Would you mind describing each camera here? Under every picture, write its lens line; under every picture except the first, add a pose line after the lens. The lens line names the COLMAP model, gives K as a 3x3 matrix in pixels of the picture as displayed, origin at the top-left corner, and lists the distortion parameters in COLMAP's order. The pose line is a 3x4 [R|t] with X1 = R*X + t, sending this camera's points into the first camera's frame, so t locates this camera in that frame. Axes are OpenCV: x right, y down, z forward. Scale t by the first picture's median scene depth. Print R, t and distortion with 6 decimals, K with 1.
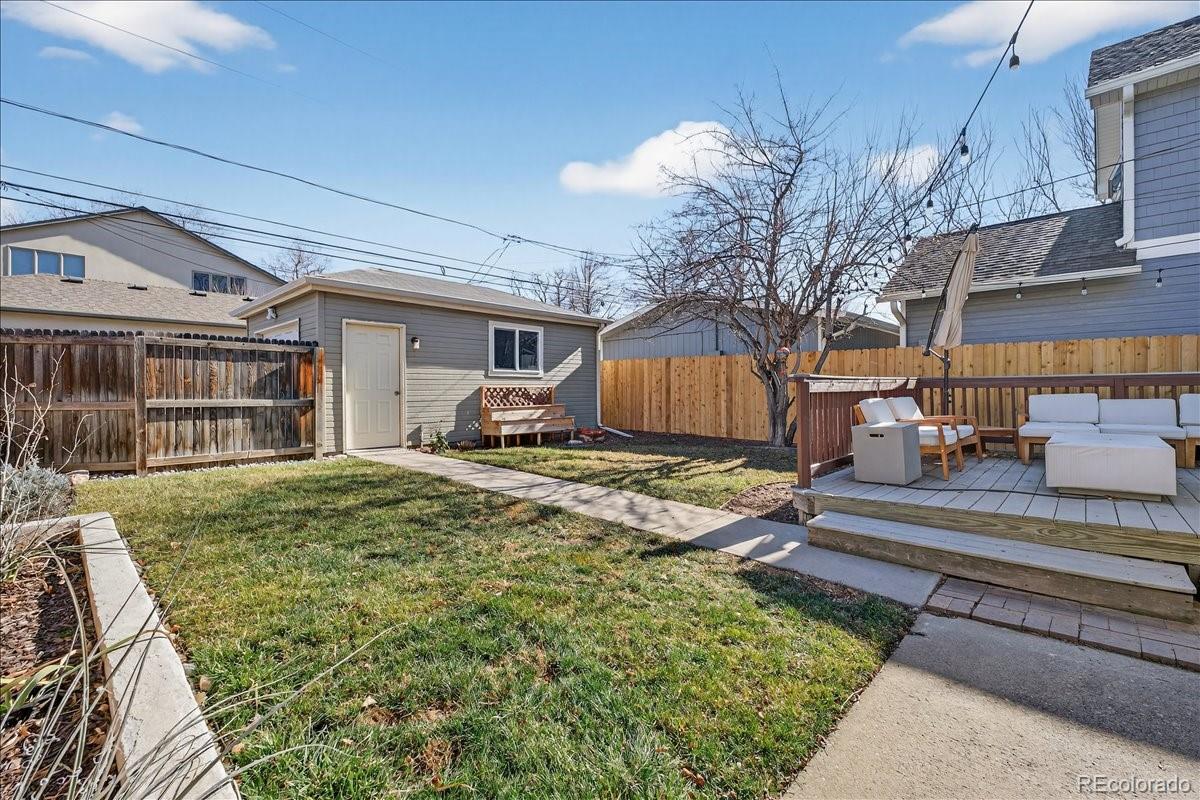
lens RADIAL K [[525.5, 0, 601.5], [0, 525.5, 392.9], [0, 0, 1]] dist [-0.000274, -0.000033]
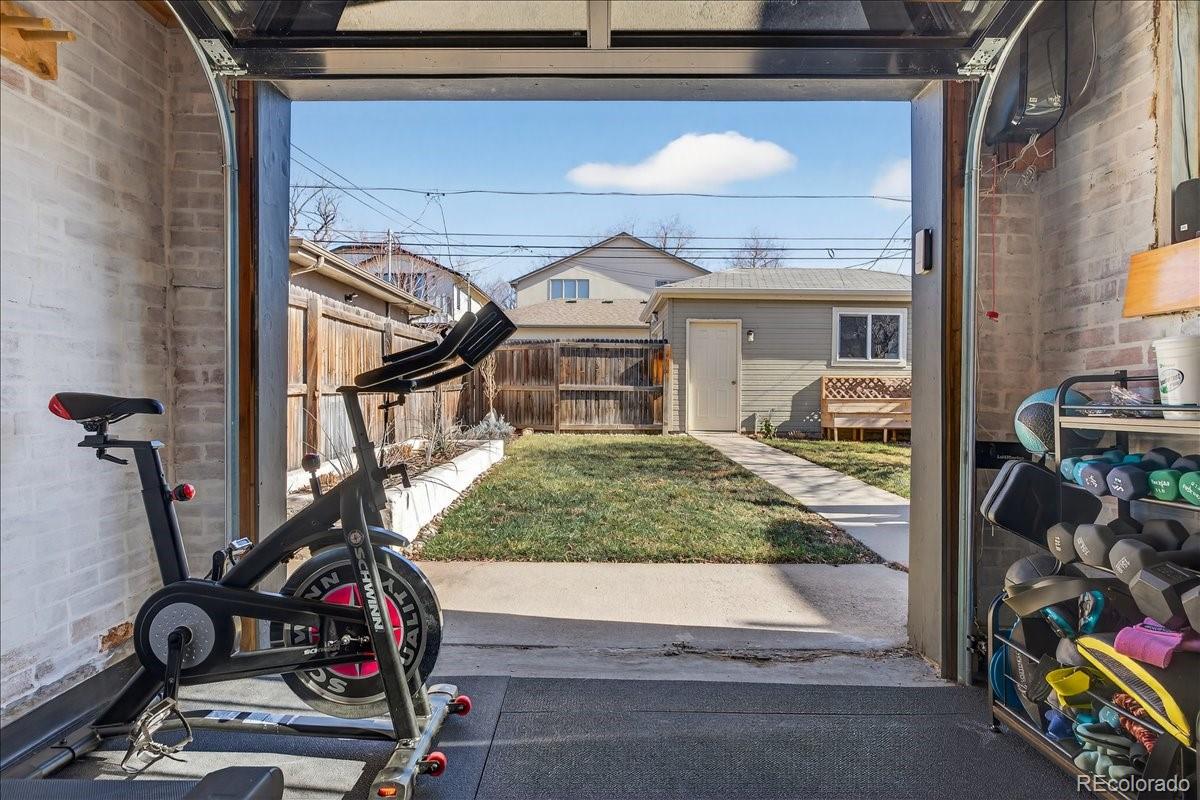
lens RADIAL K [[682.3, 0, 600.0], [0, 682.3, 400.0], [0, 0, 1]] dist [-0.000340, -0.000141]
pose [[0.666625, 0.019209, -0.745146, 0.487951], [-0.014661, 0.999812, 0.012658, 0.022698], [0.745249, 0.002486, 0.666781, -0.157053]]
